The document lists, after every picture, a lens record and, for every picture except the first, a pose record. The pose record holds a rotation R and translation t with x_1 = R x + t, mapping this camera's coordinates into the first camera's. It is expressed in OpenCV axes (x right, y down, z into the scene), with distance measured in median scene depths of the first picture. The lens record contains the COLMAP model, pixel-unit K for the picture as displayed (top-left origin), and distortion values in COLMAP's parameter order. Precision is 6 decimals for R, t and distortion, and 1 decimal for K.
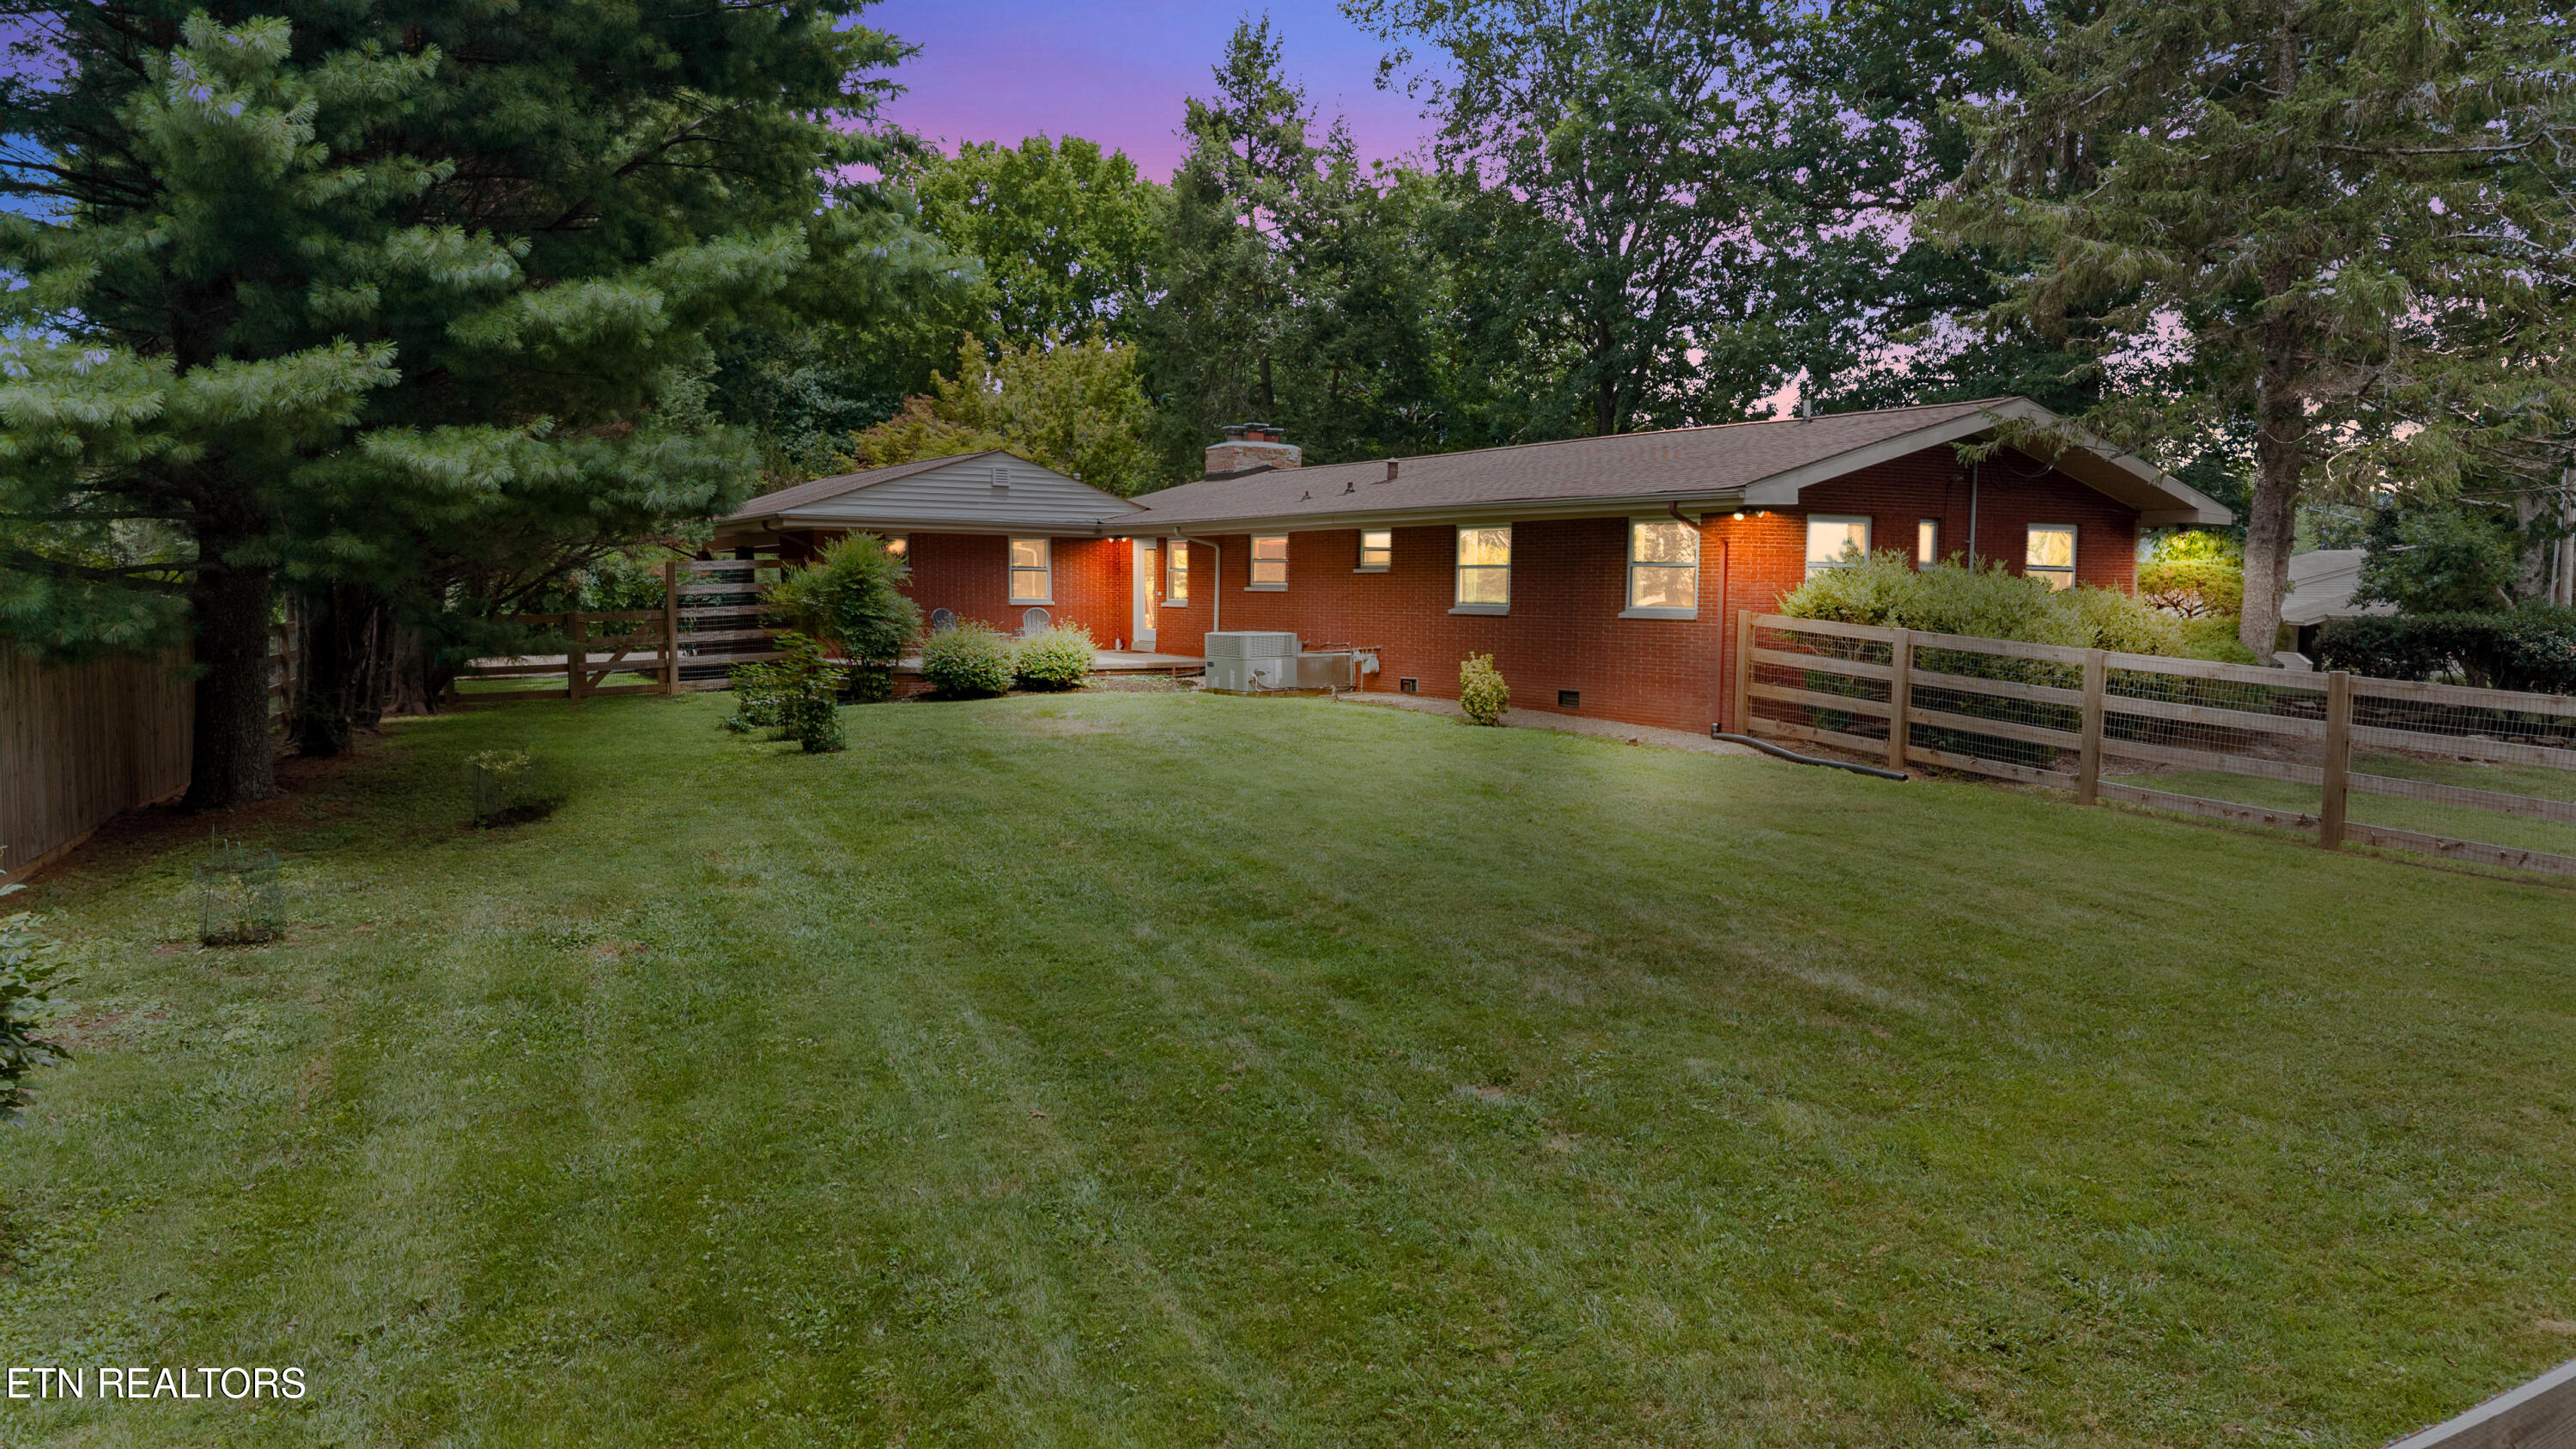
lens RADIAL K [[1706.7, 0, 1290.7], [0, 1706.7, 738.8], [0, 0, 1]] dist [0.033104, -0.034690]
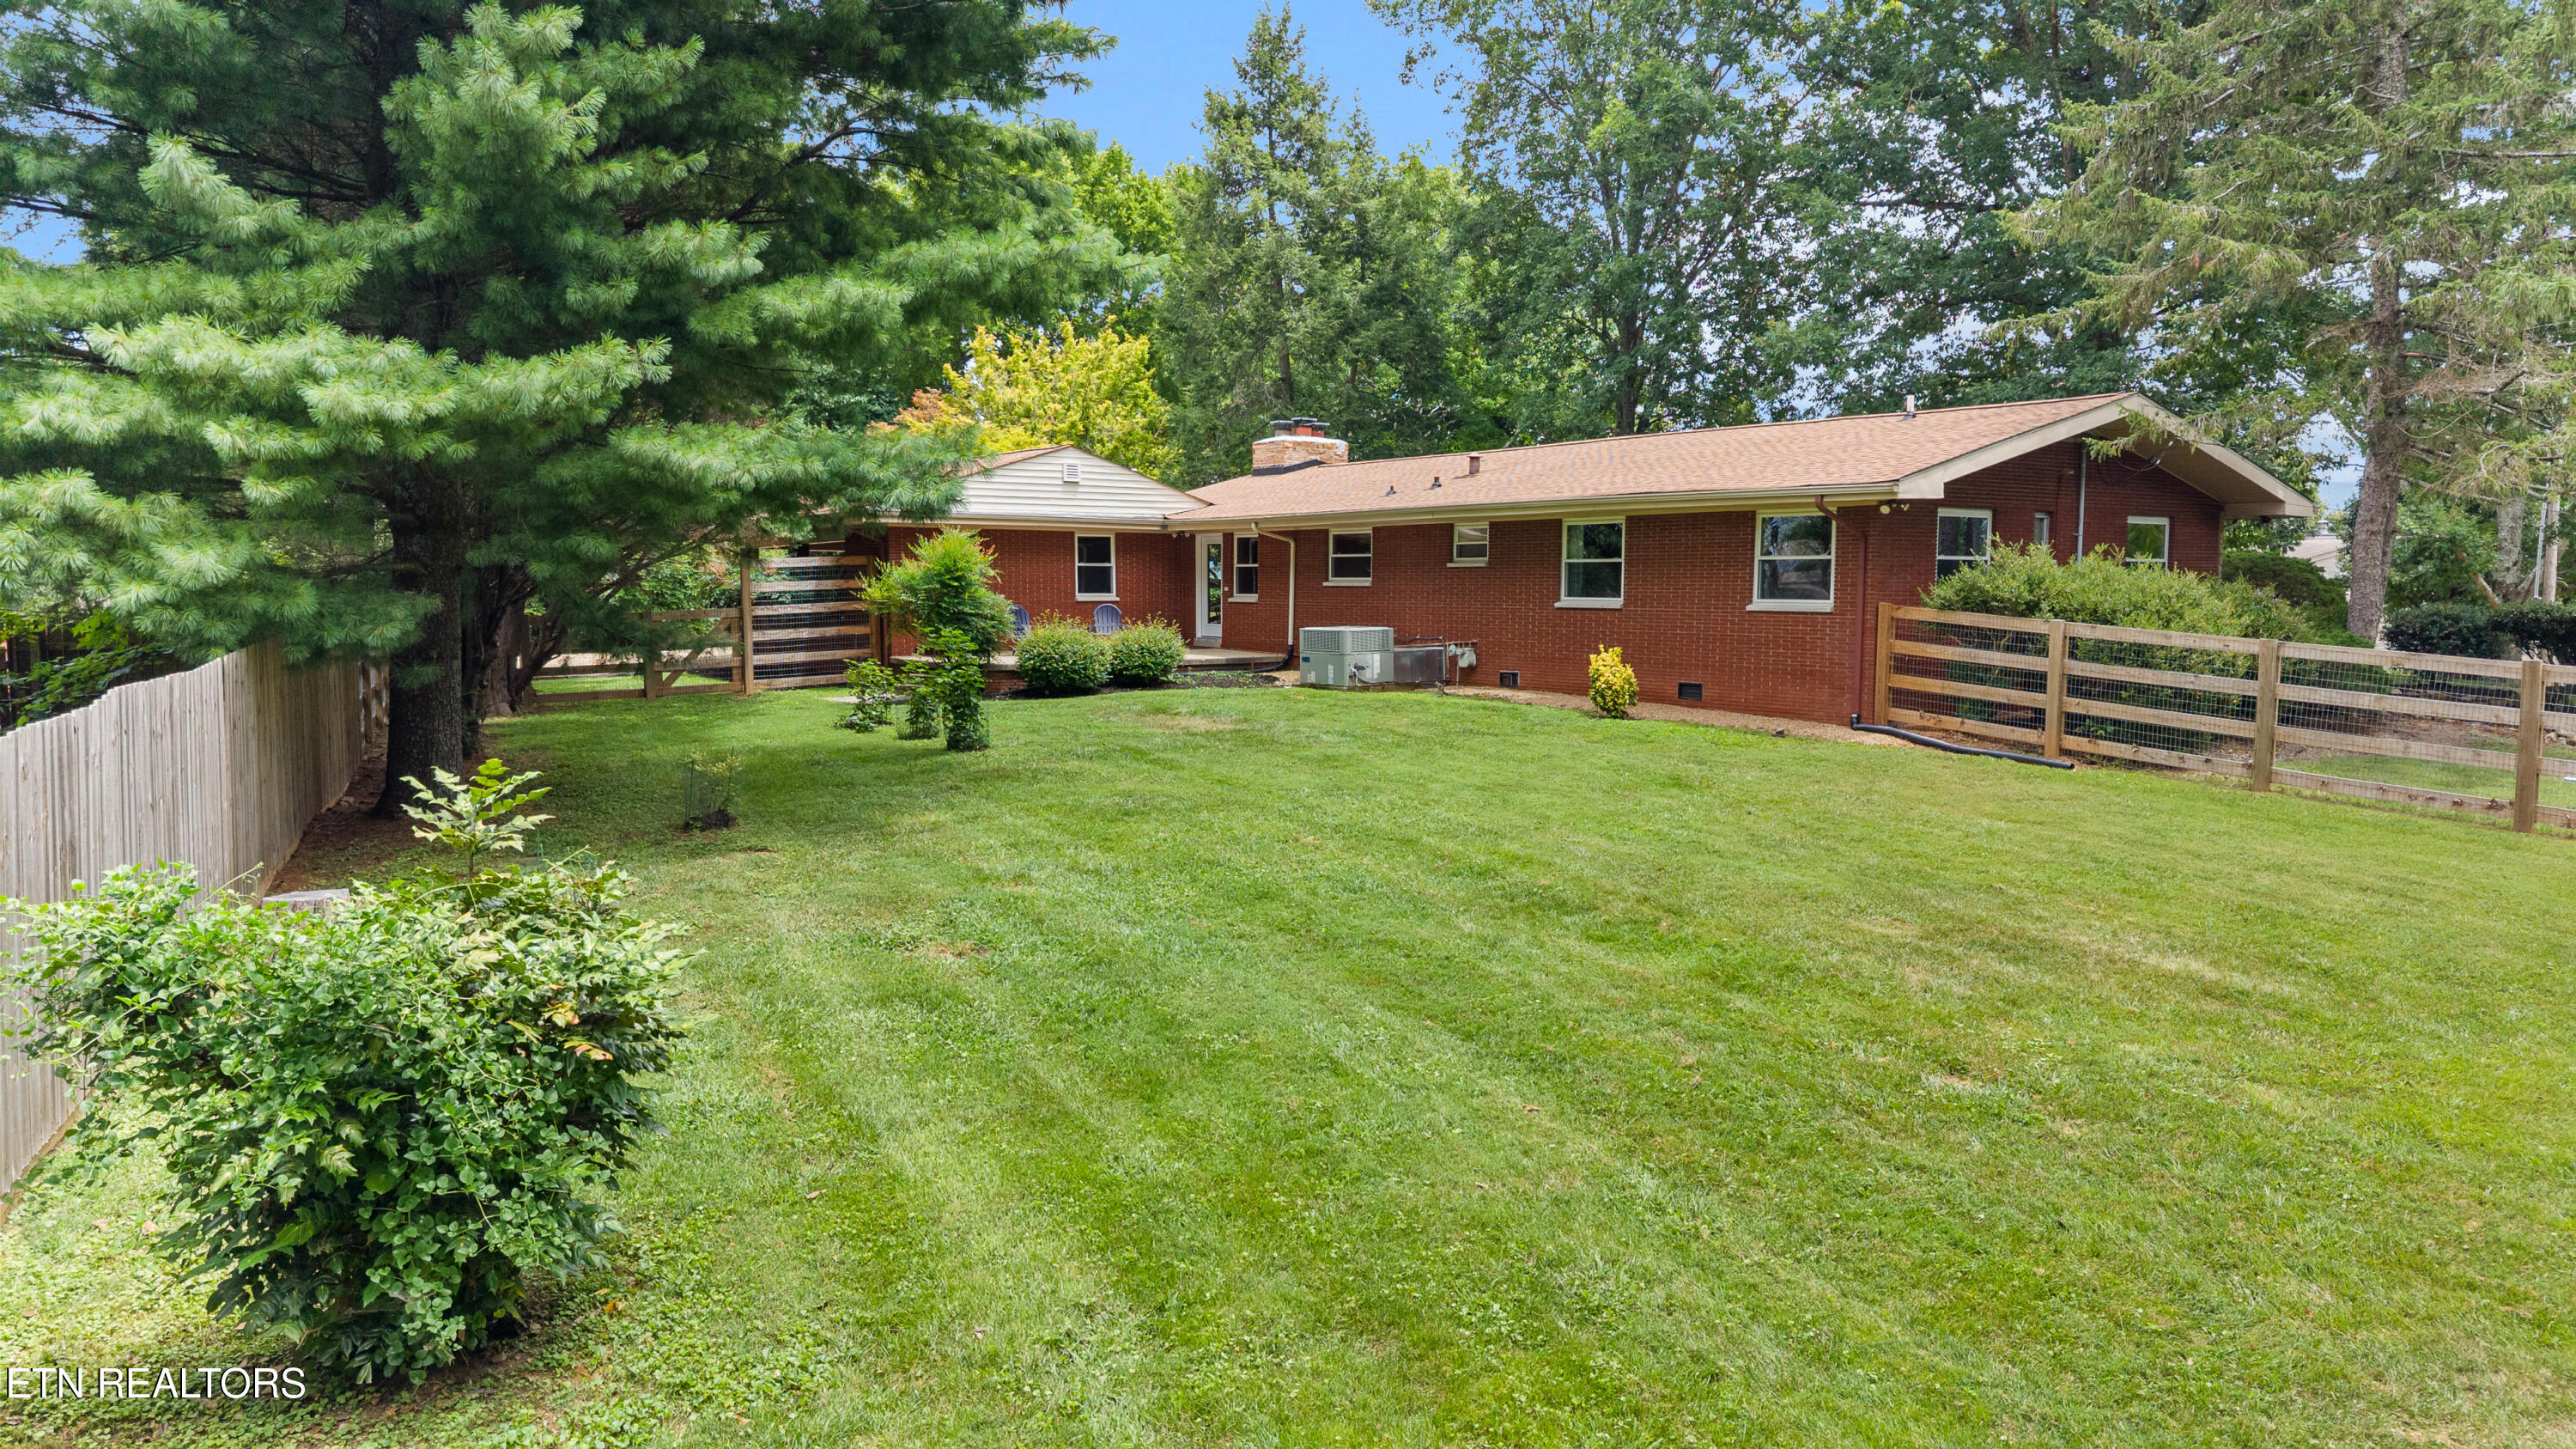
lens RADIAL K [[1706.7, 0, 1290.7], [0, 1706.7, 738.8], [0, 0, 1]] dist [0.033104, -0.034690]
pose [[0.998984, -0.008496, 0.044267, -0.136045], [0.008335, 0.999958, 0.003813, -0.001282], [-0.044298, -0.003440, 0.999012, 0.000556]]
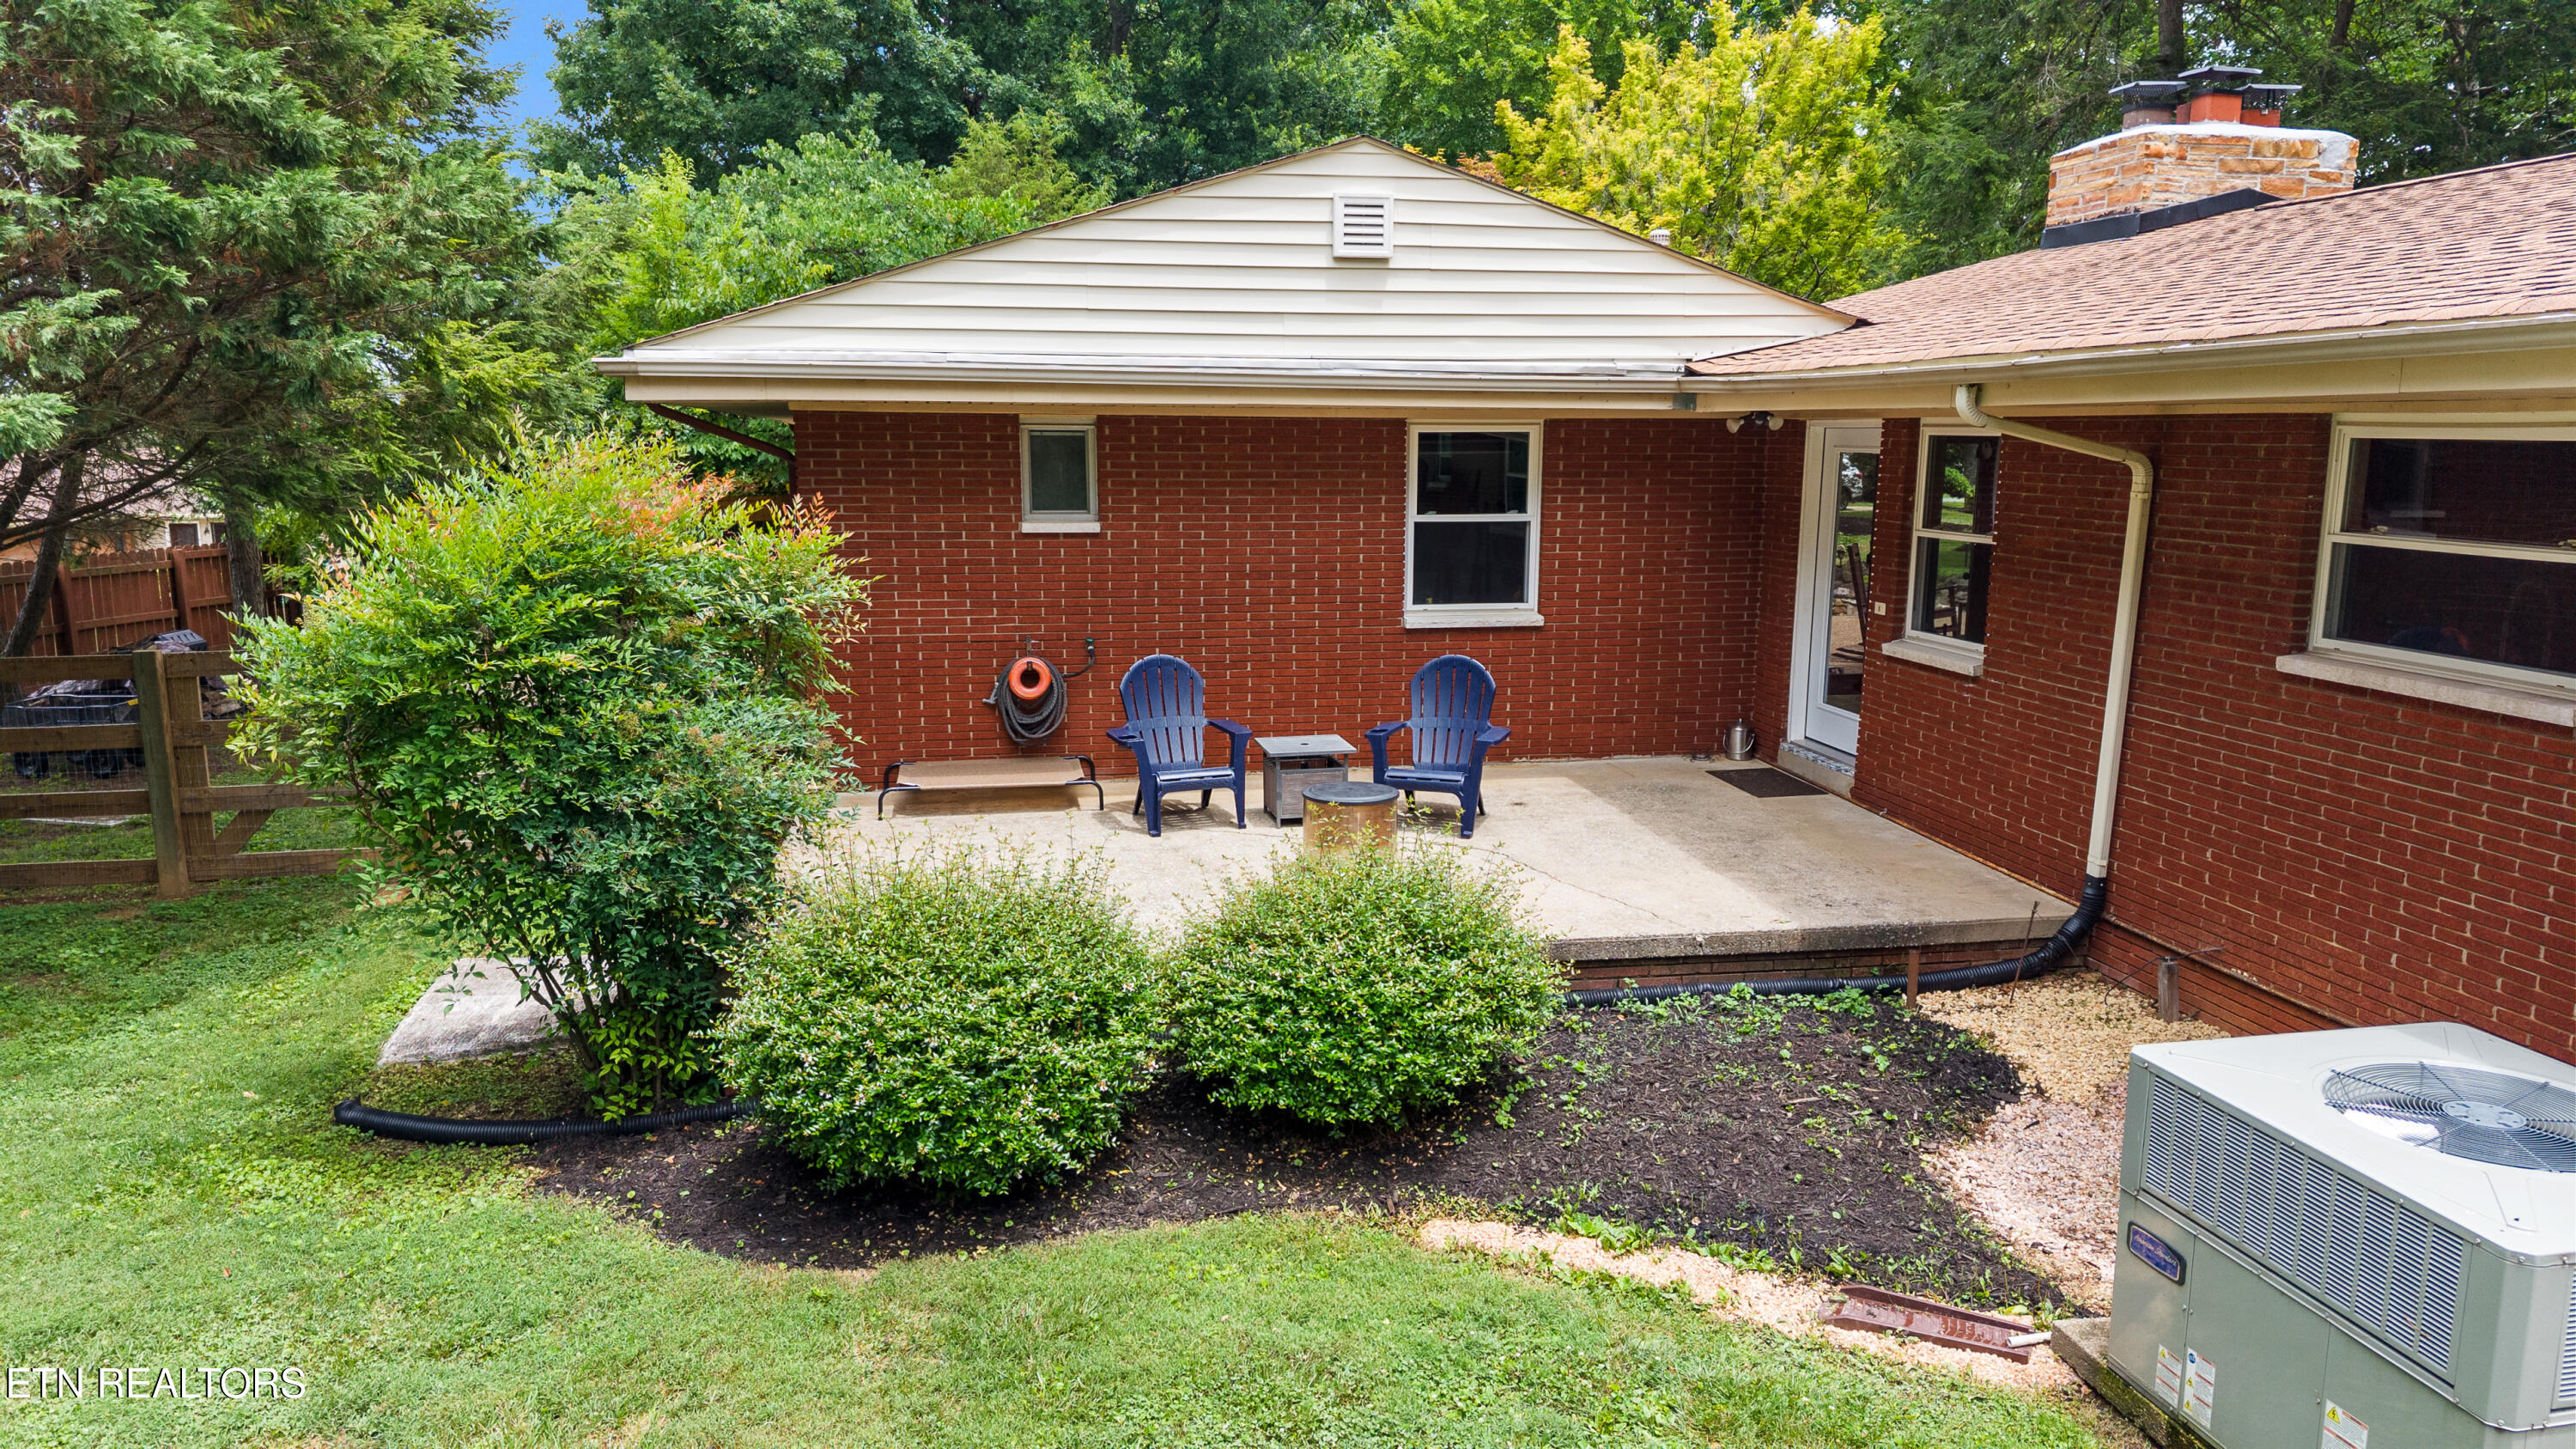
lens RADIAL K [[1706.7, 0, 1290.7], [0, 1706.7, 738.8], [0, 0, 1]] dist [0.033104, -0.034690]
pose [[0.914394, 0.068362, -0.399012, -0.080791], [-0.034090, 0.995141, 0.092372, -0.139440], [0.403387, -0.070862, 0.912281, 1.101864]]
